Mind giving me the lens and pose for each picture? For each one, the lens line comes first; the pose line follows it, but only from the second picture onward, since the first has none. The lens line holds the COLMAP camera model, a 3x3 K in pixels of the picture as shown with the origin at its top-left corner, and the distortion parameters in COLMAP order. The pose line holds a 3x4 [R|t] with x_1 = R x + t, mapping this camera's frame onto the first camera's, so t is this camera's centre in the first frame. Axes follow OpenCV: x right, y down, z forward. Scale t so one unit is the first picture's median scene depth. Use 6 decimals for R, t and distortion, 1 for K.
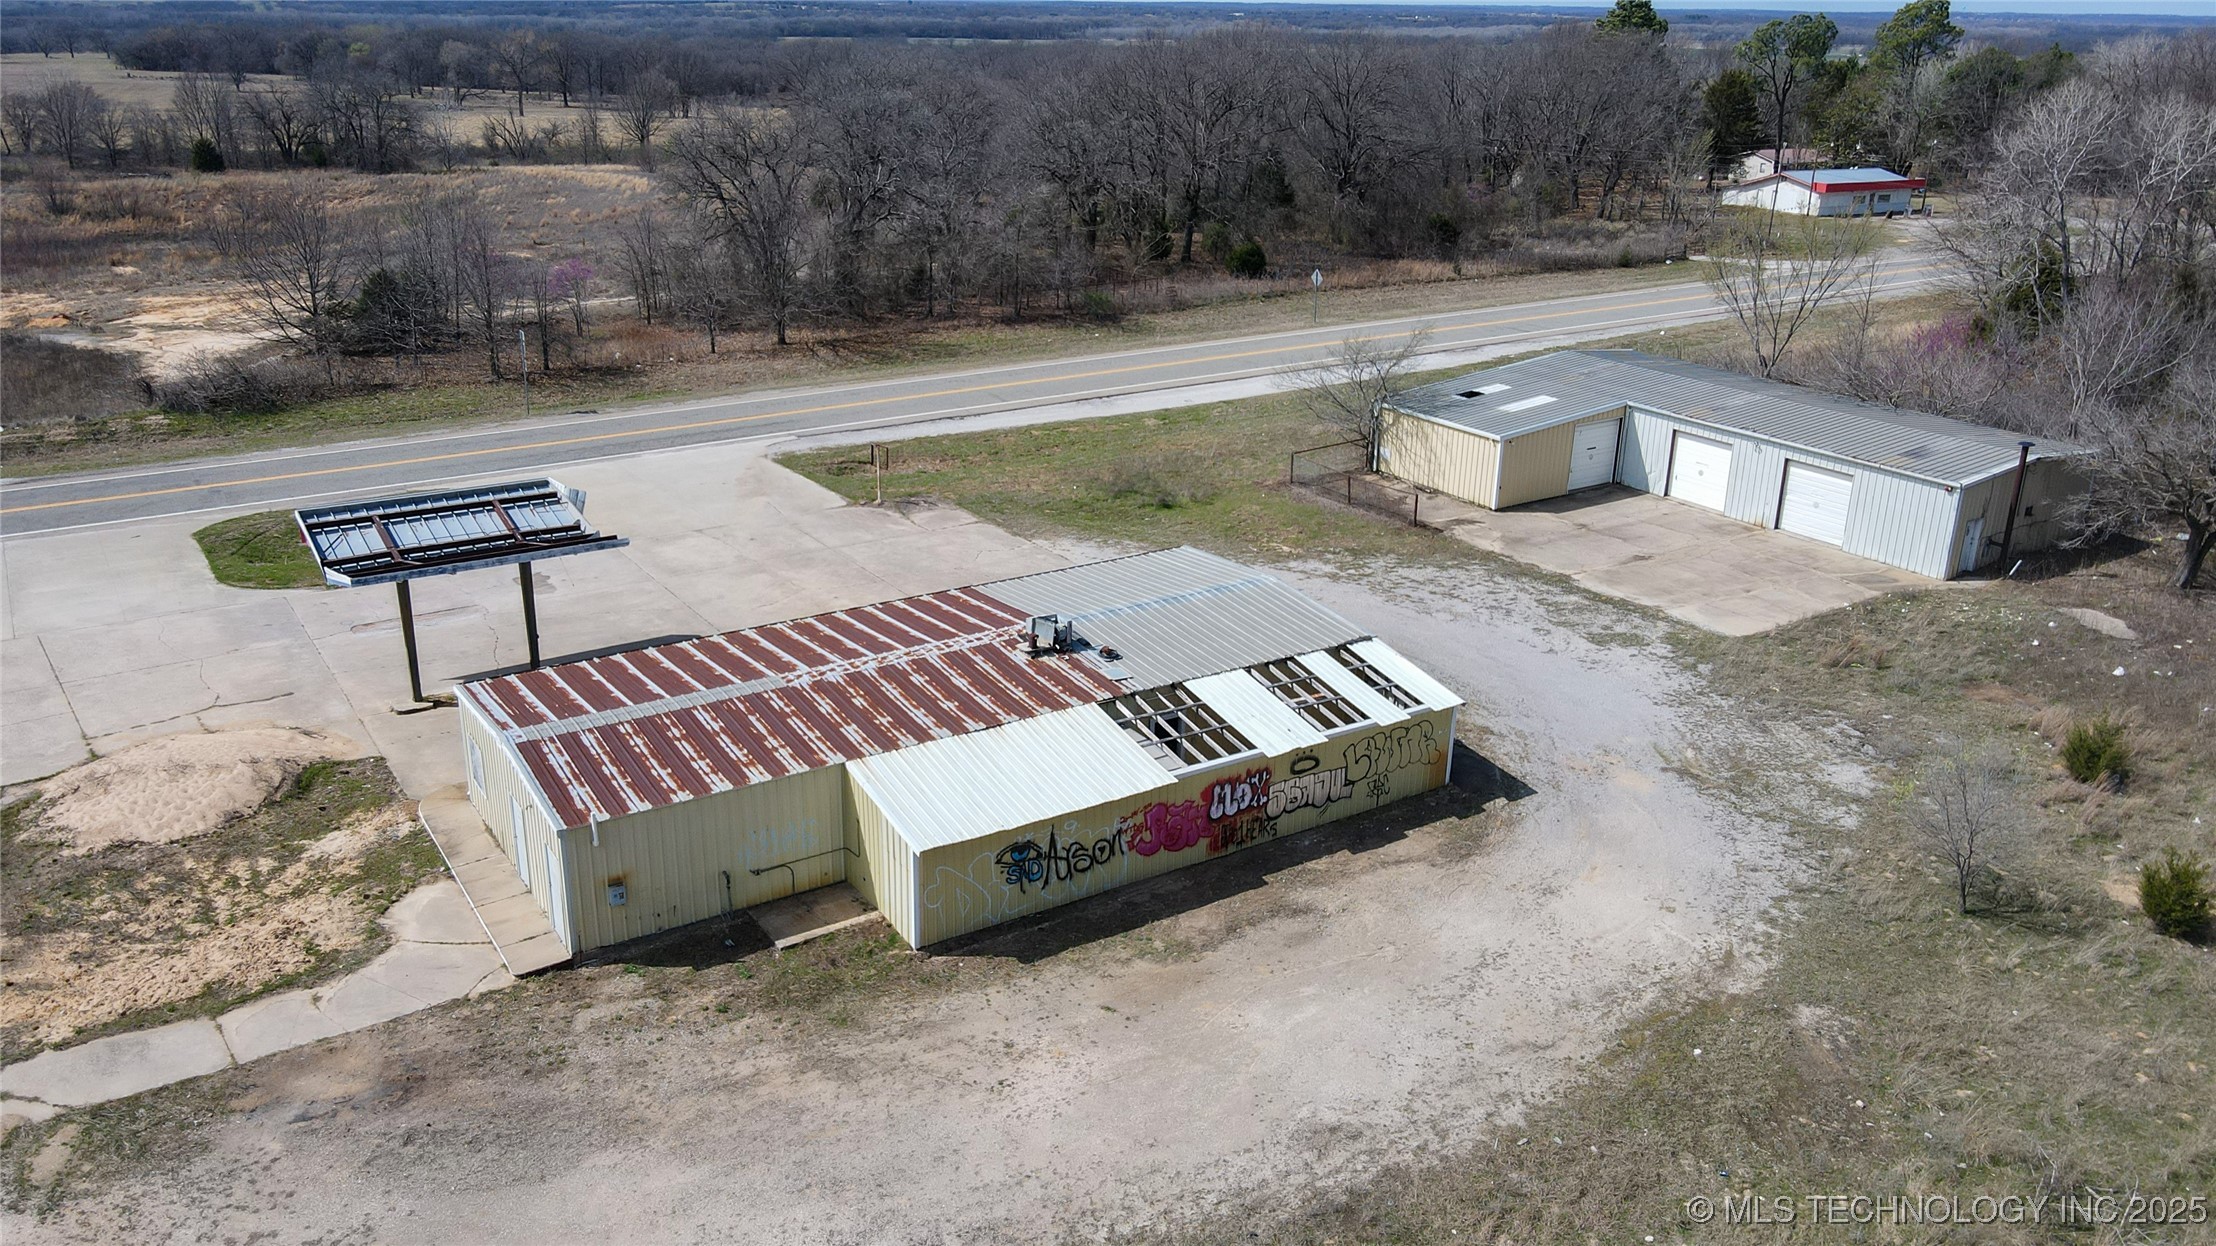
lens RADIAL K [[1646.6, 0, 1071.7], [0, 1646.6, 599.3], [0, 0, 1]] dist [-0.001736, 0.001199]
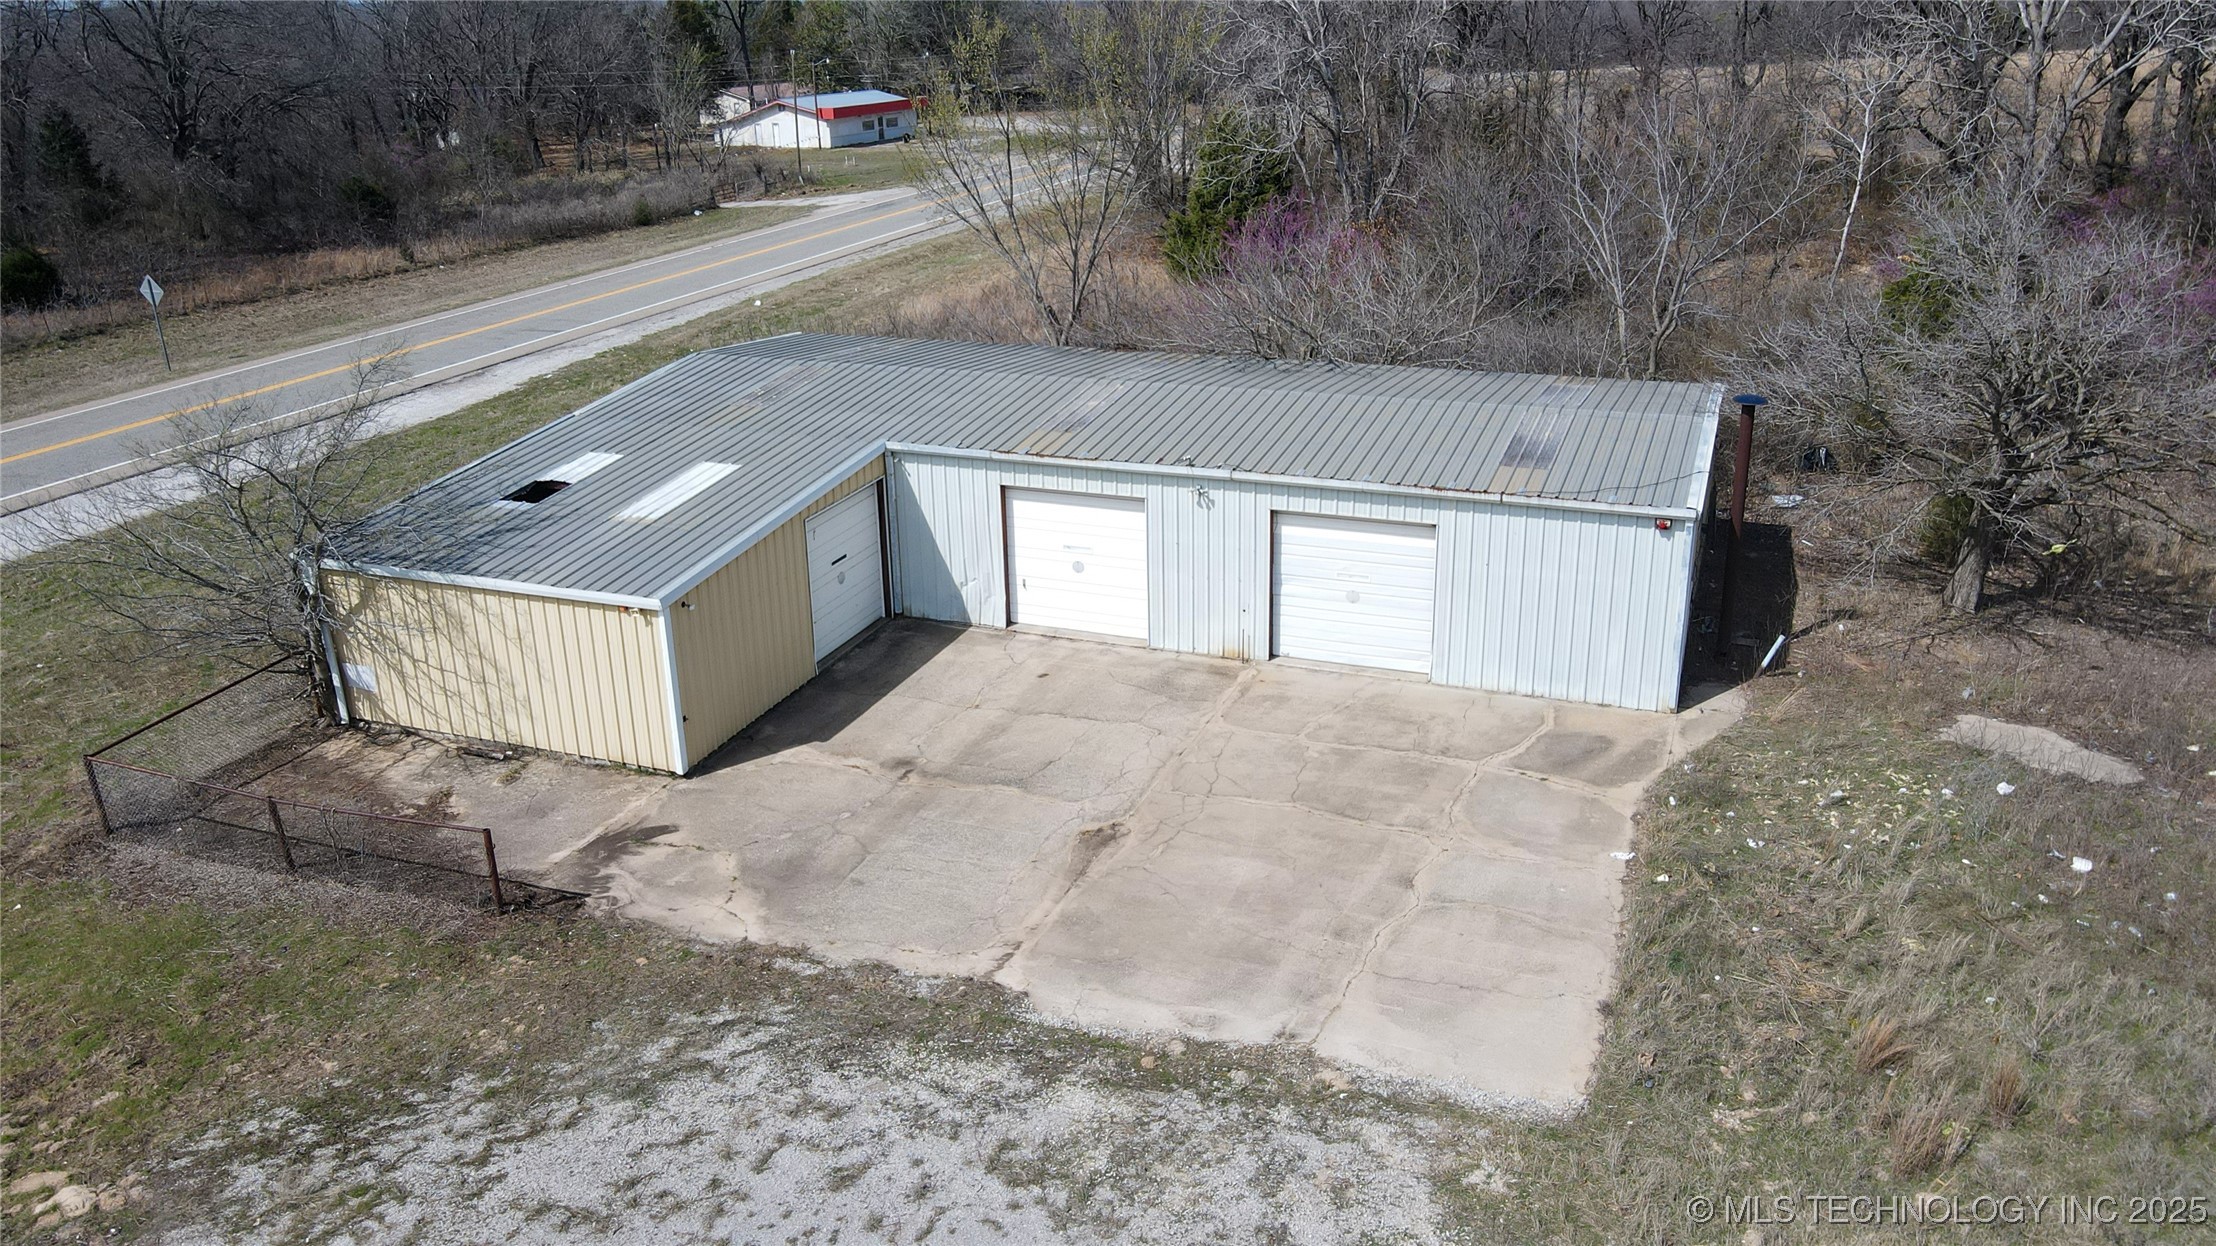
lens RADIAL K [[1680.3, 0, 1091.4], [0, 1680.3, 616.0], [0, 0, 1]] dist [-0.004427, 0.010961]
pose [[0.811457, -0.236430, 0.534451, 0.129241], [0.231664, 0.969724, 0.077249, -0.100278], [-0.536534, 0.061129, 0.841662, 0.604749]]
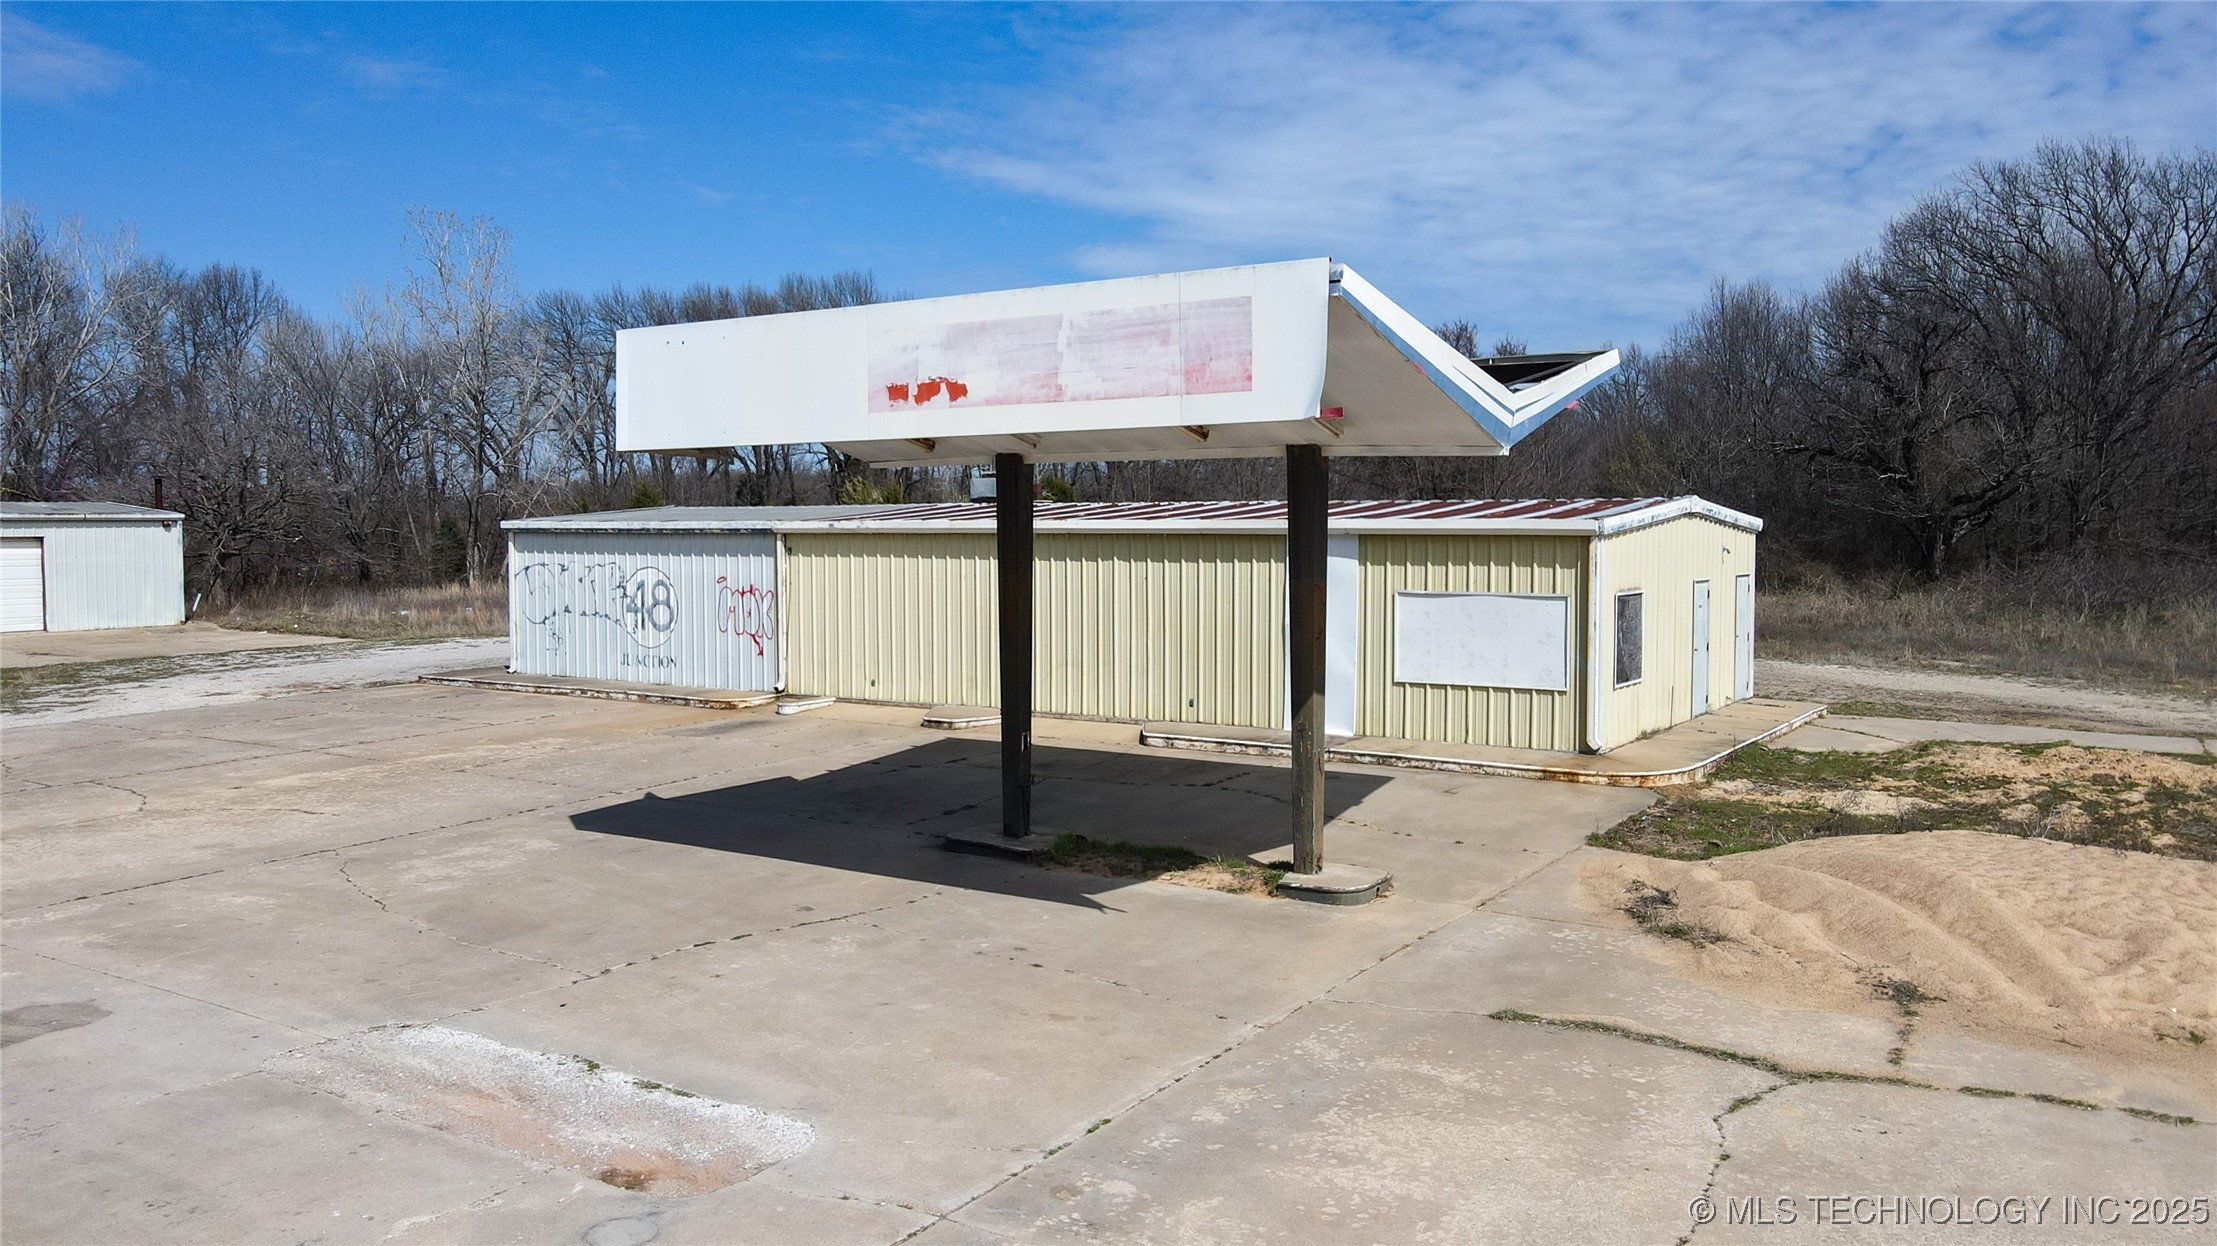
lens RADIAL K [[1681.0, 0, 1091.9], [0, 1681.0, 616.0], [0, 0, 1]] dist [-0.004427, 0.010961]
pose [[-0.404903, -0.065442, 0.912015, -0.475230], [0.304023, 0.931050, 0.201783, -0.046491], [-0.862336, 0.358976, -0.357089, 0.793363]]
